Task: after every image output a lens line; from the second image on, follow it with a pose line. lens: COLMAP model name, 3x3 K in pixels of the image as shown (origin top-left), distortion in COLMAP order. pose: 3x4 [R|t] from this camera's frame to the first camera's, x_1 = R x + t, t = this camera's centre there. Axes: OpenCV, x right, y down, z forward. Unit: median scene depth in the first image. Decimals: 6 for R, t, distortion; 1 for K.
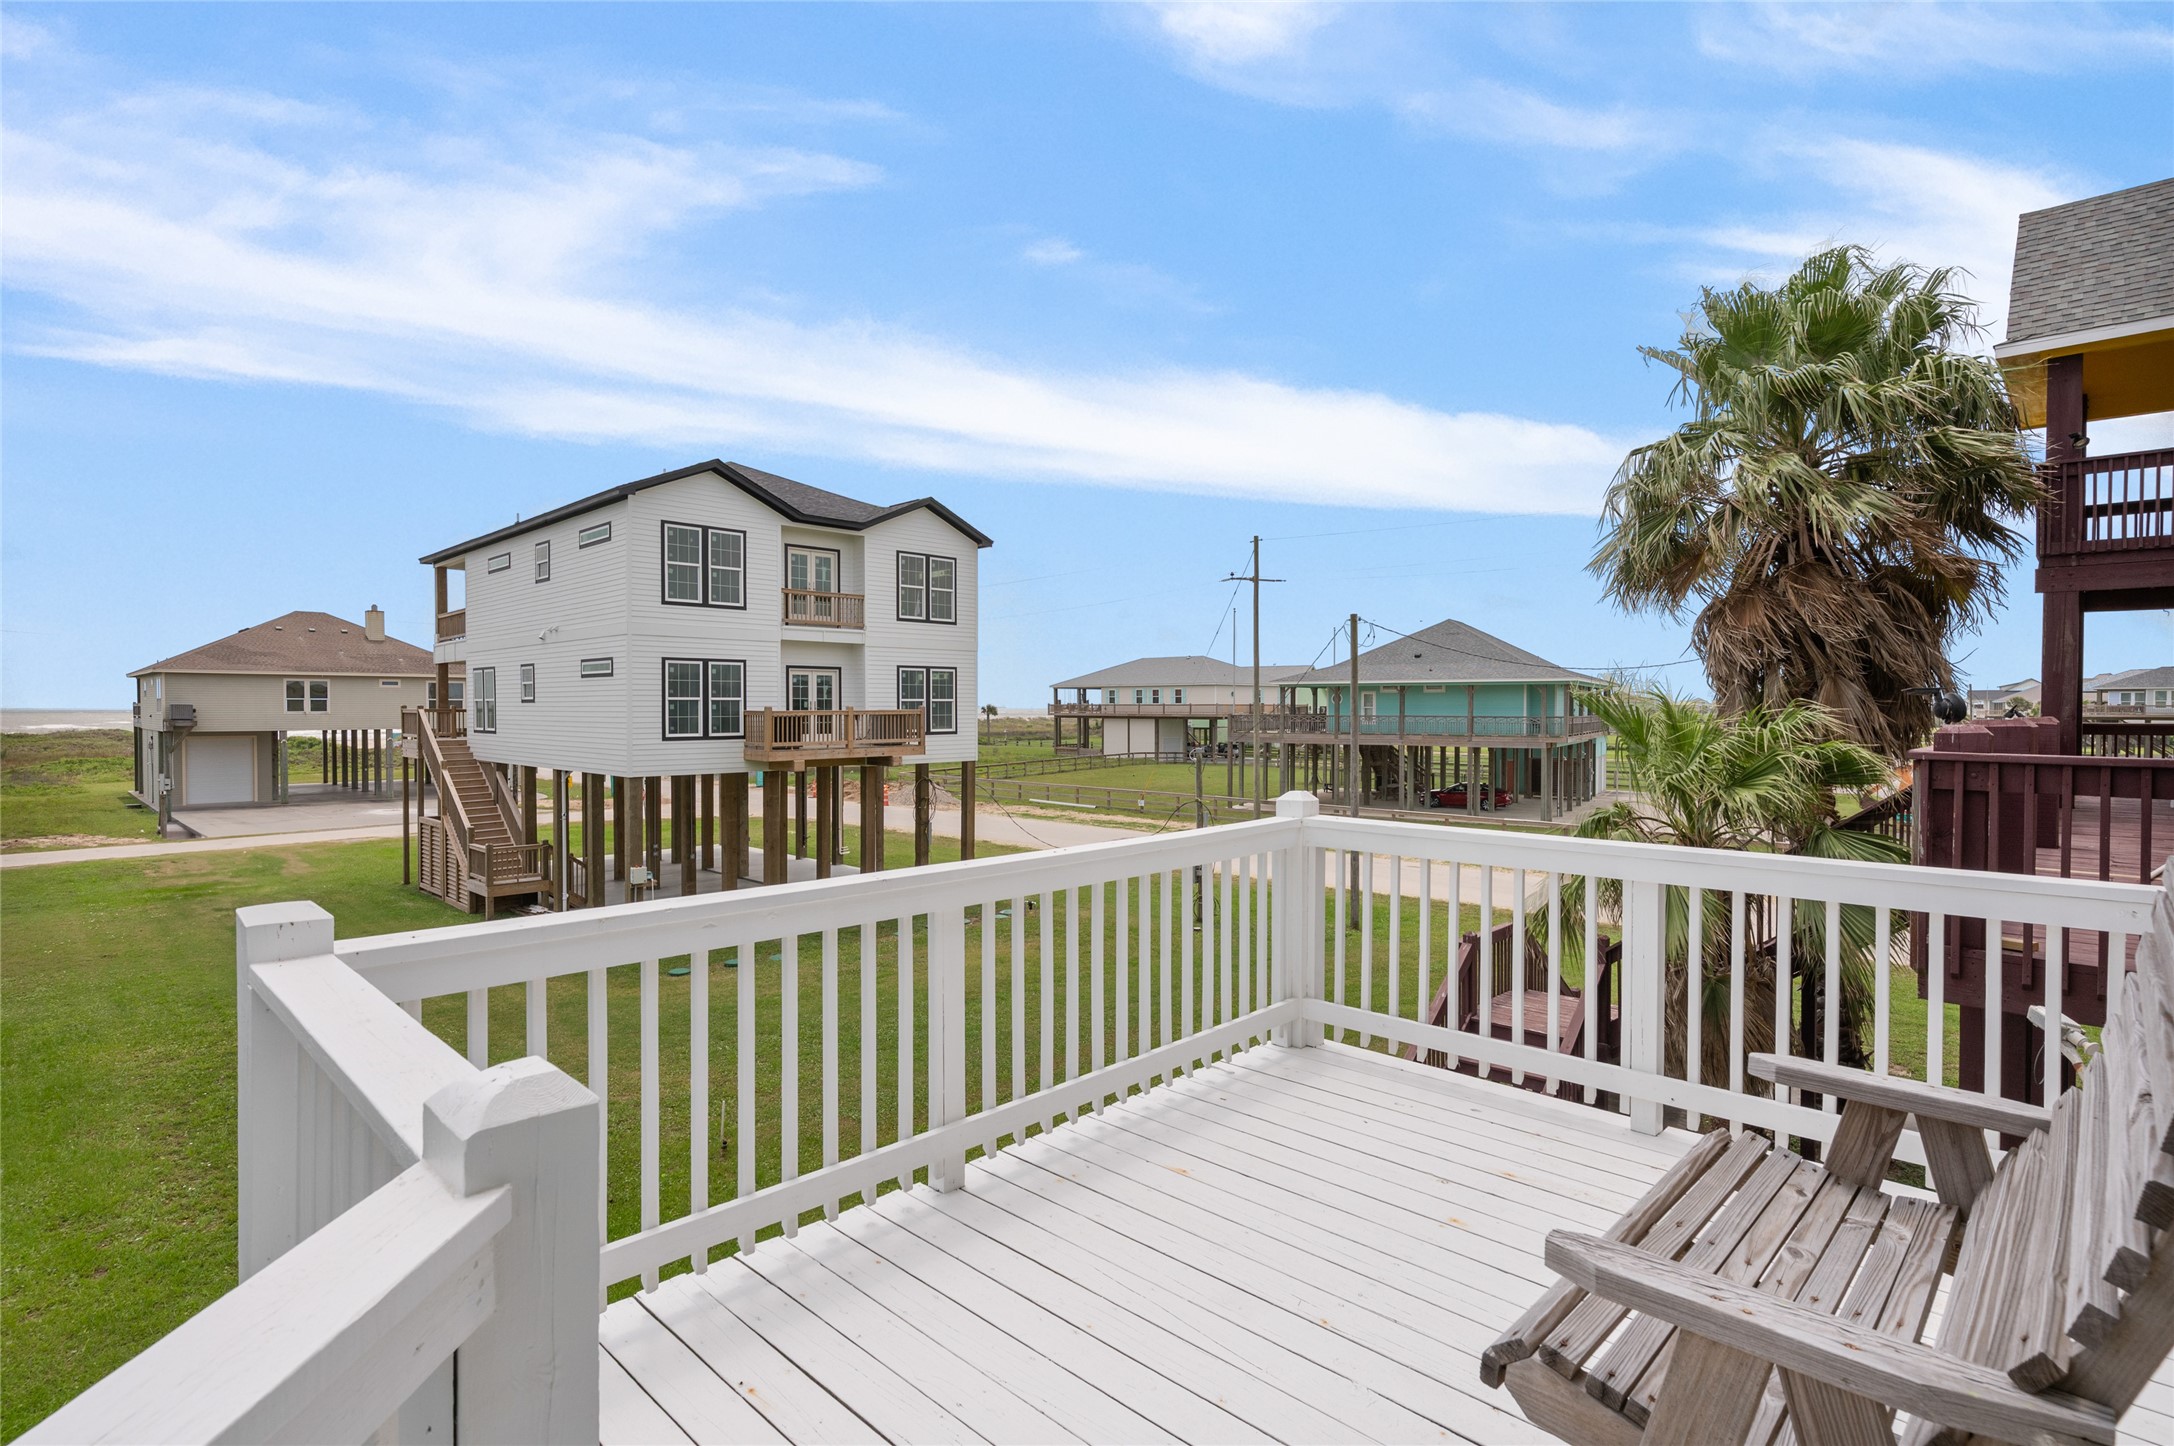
lens RADIAL K [[1062.8, 0, 1074.6], [0, 1062.8, 715.7], [0, 0, 1]] dist [0.000649, 0.001776]
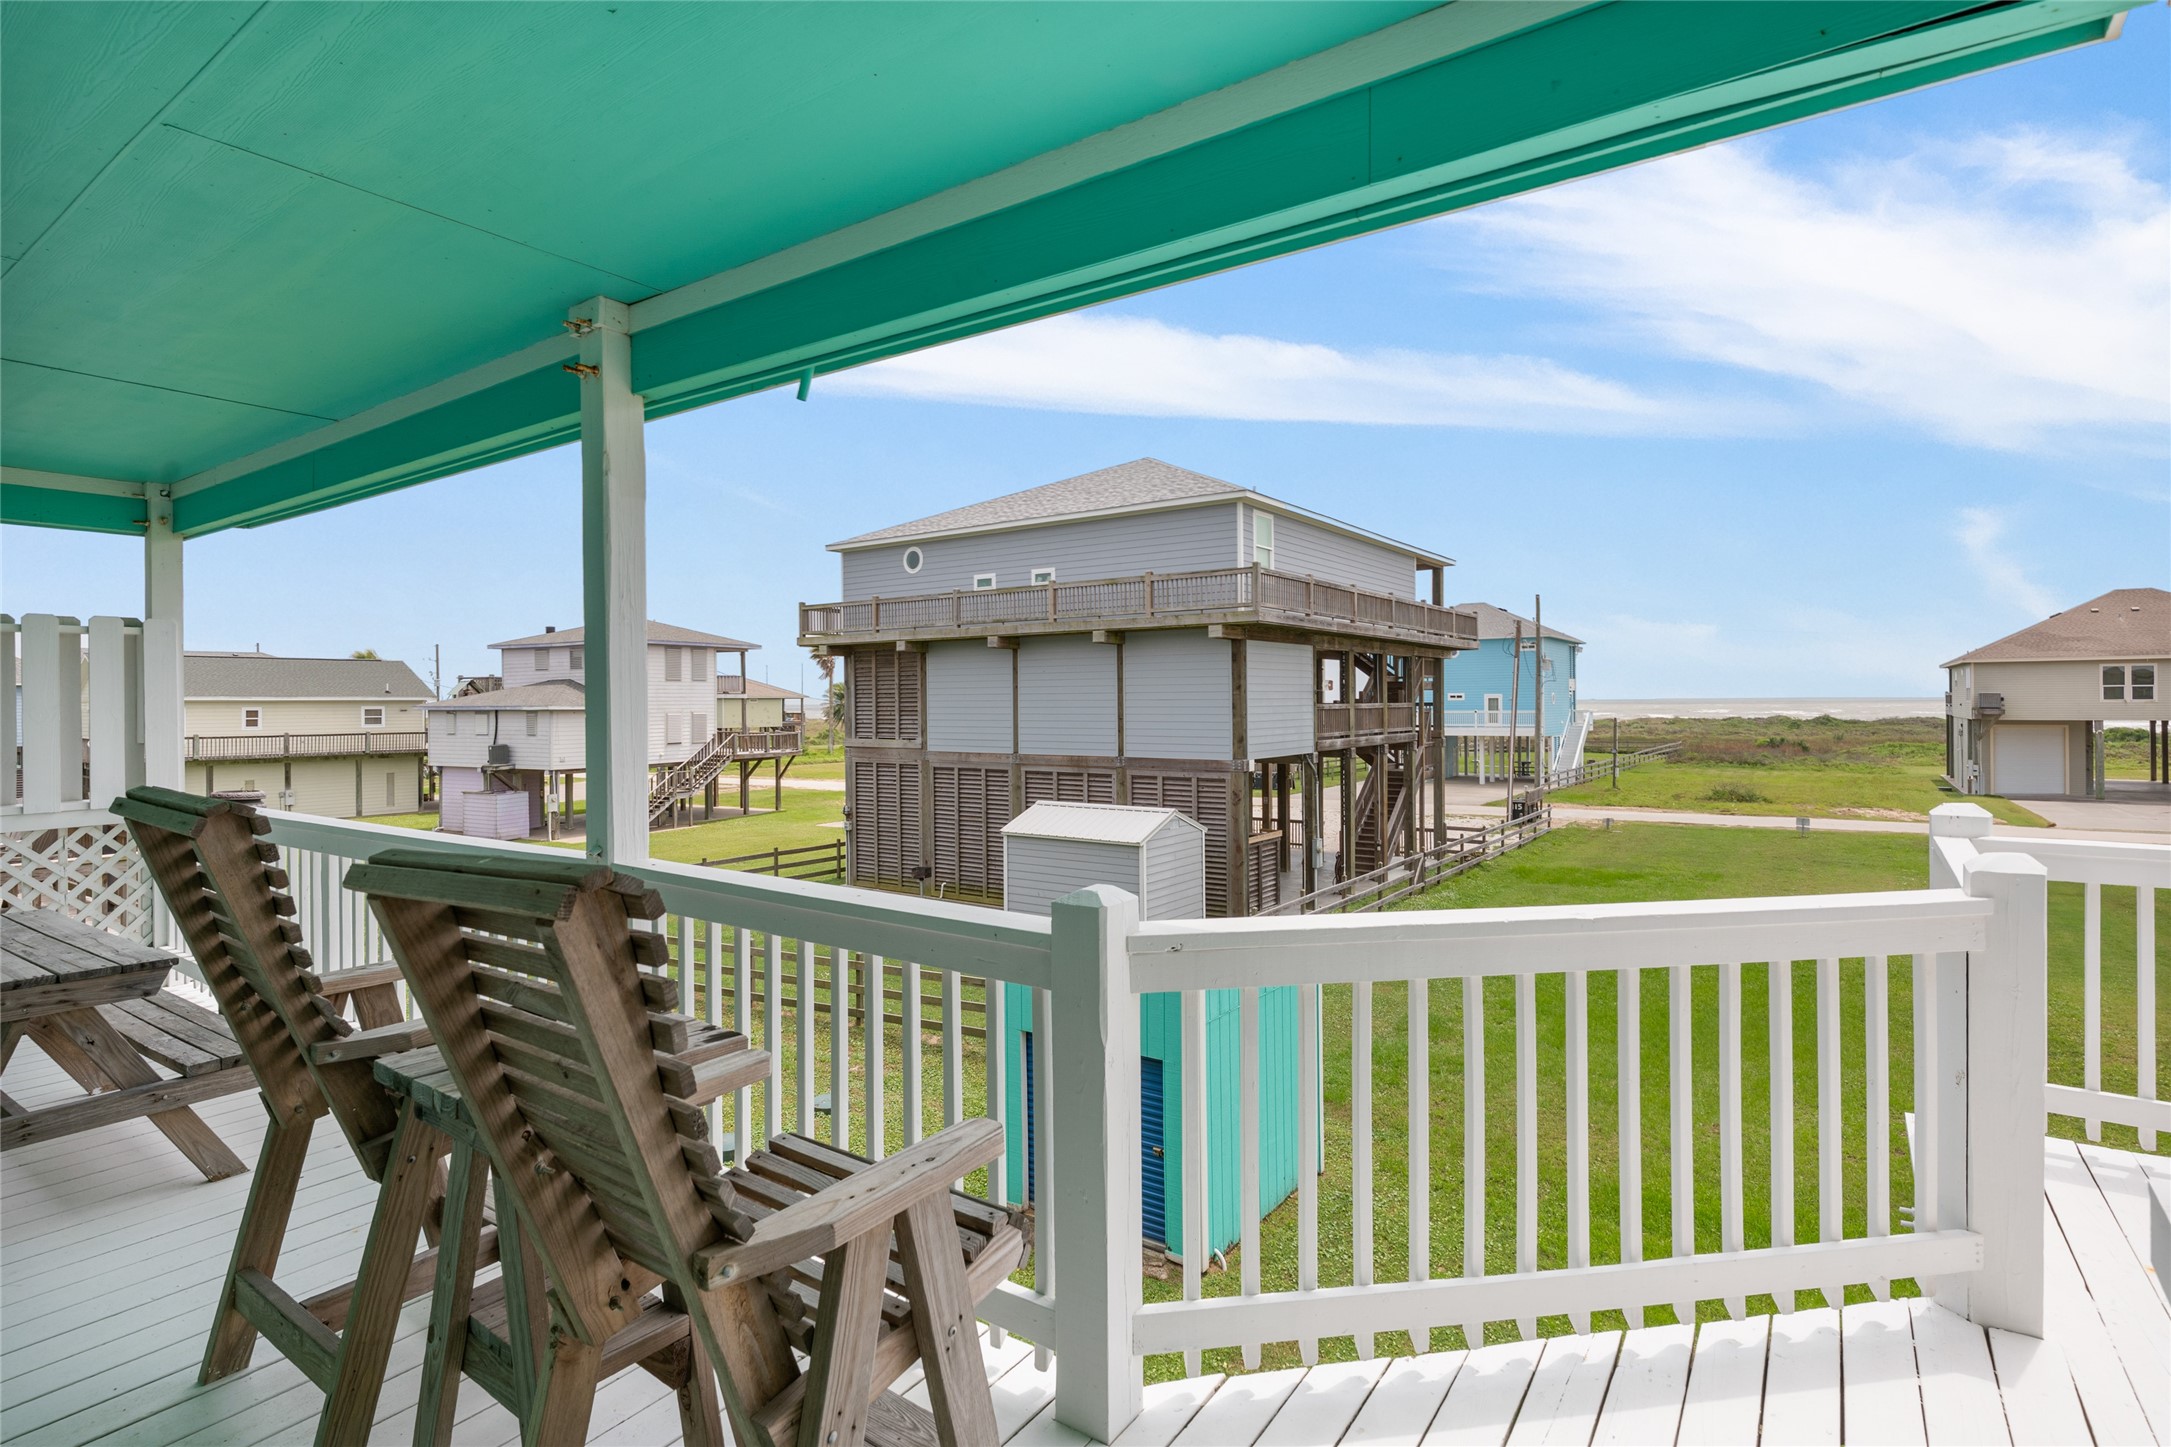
lens RADIAL K [[1061.3, 0, 1090.1], [0, 1061.3, 706.5], [0, 0, 1]] dist [0.000649, 0.001776]
pose [[0.165153, 0.001355, -0.986267, 0.051110], [0.000449, 0.999999, 0.001449, 0.000350], [0.986268, -0.000682, 0.165152, -0.045074]]
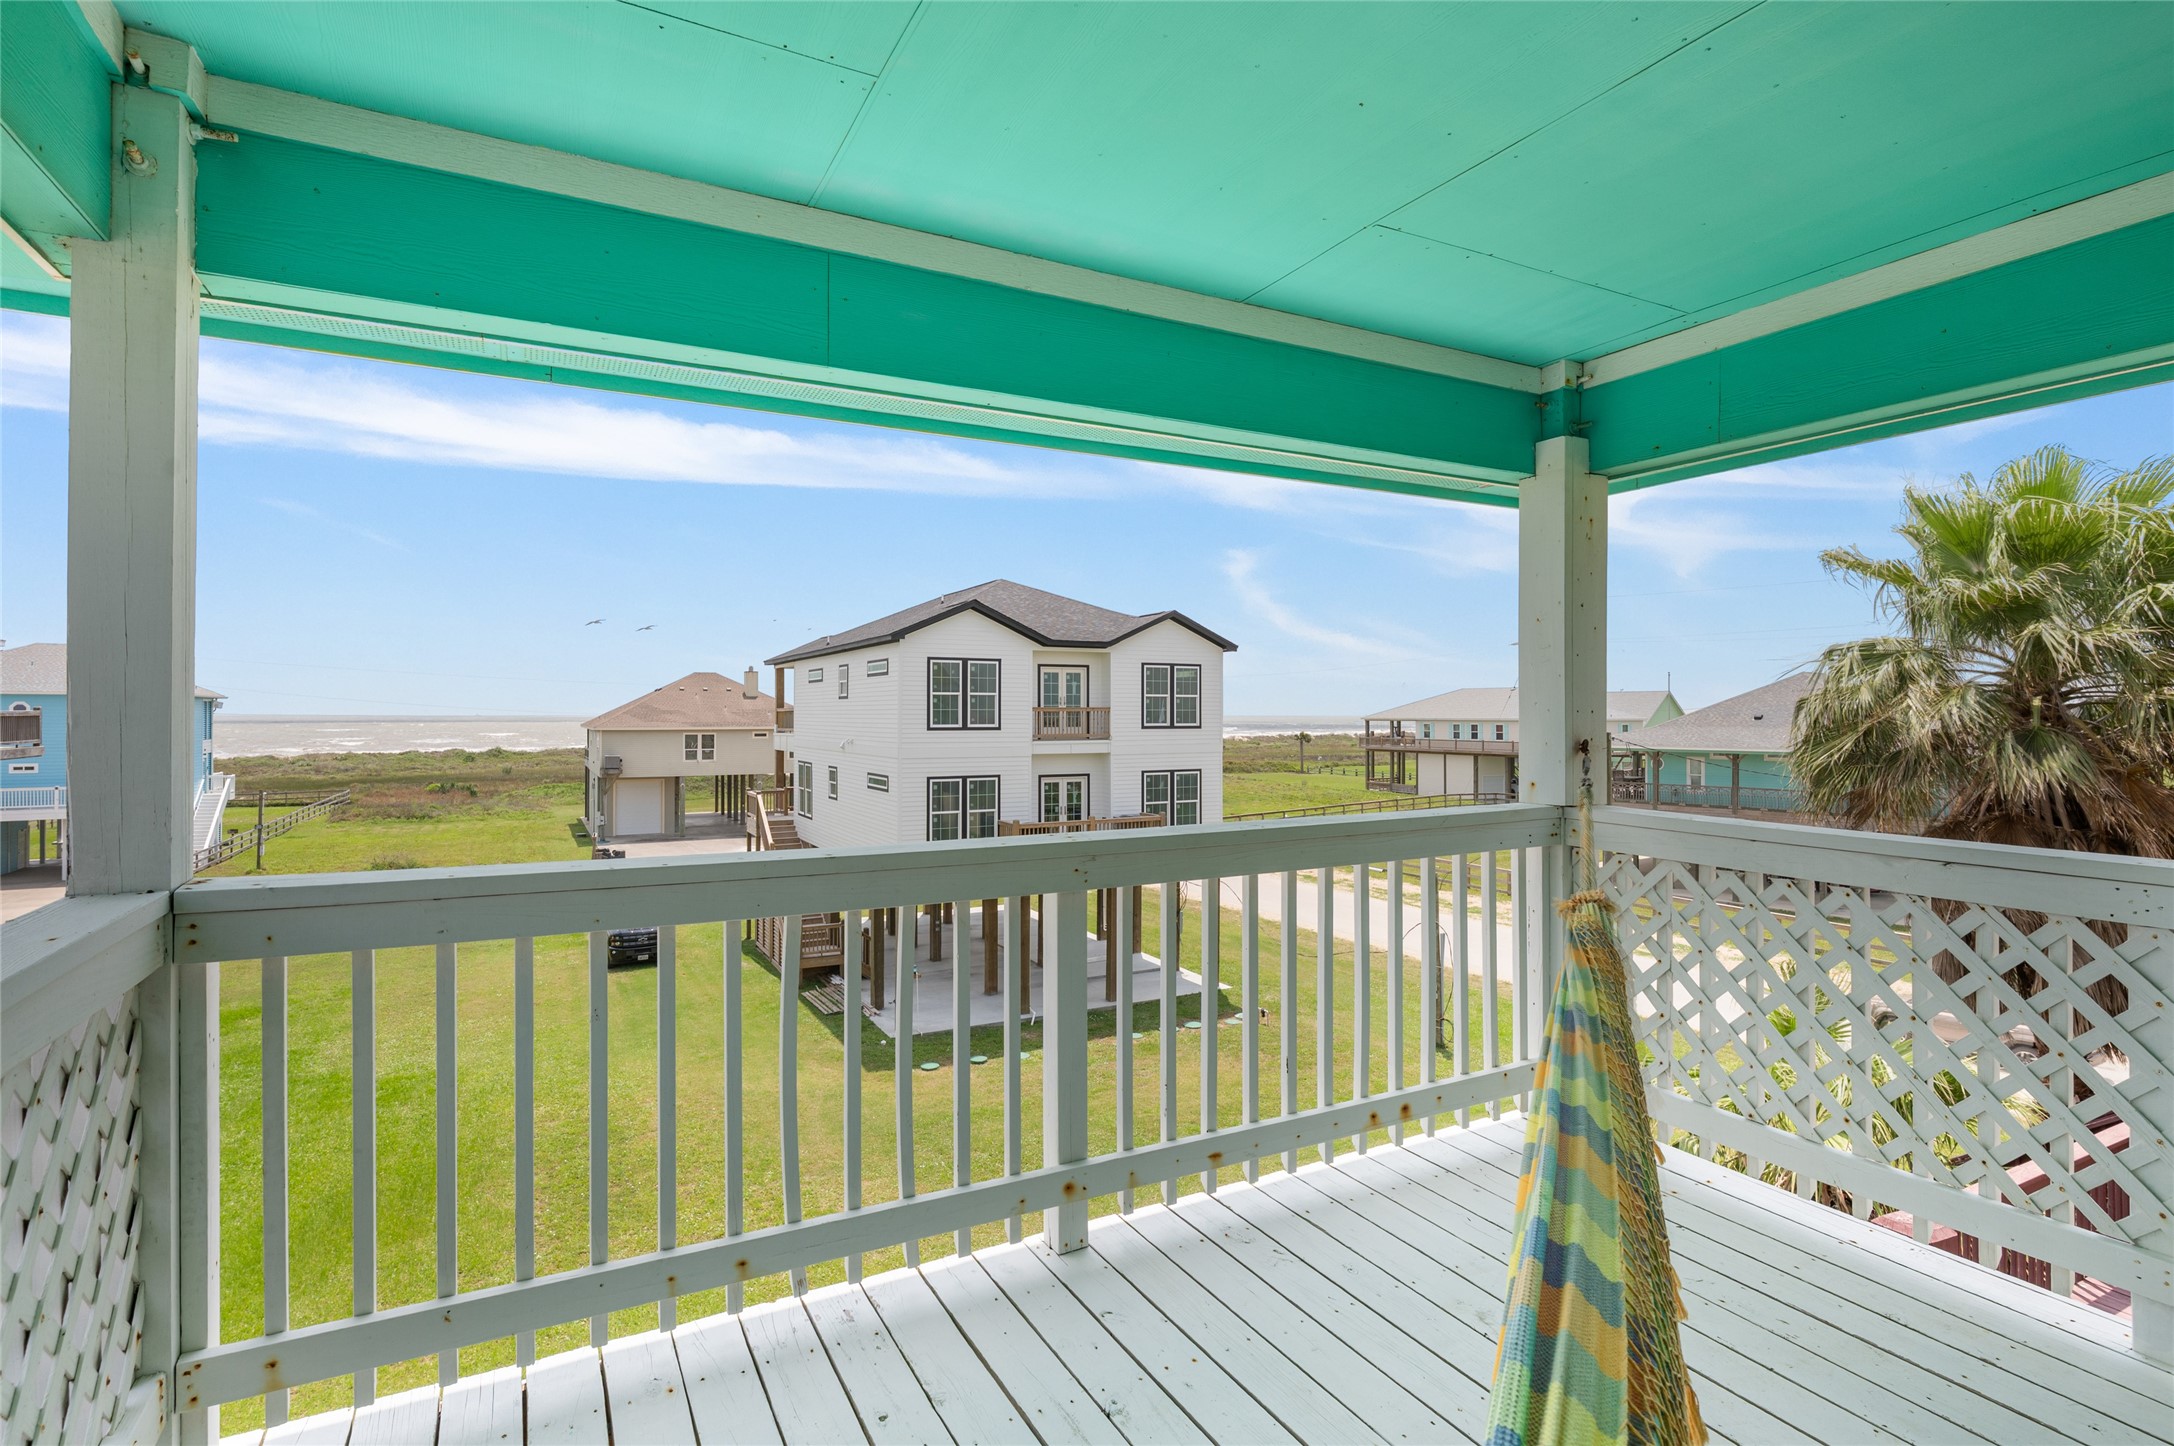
lens RADIAL K [[1062.8, 0, 1074.7], [0, 1062.8, 700.1], [0, 0, 1]] dist [0.000649, 0.001776]
pose [[0.953027, -0.002899, -0.302871, 0.083769], [-0.003503, 0.999782, -0.020592, -0.088985], [0.302864, 0.020686, 0.952809, -0.030138]]
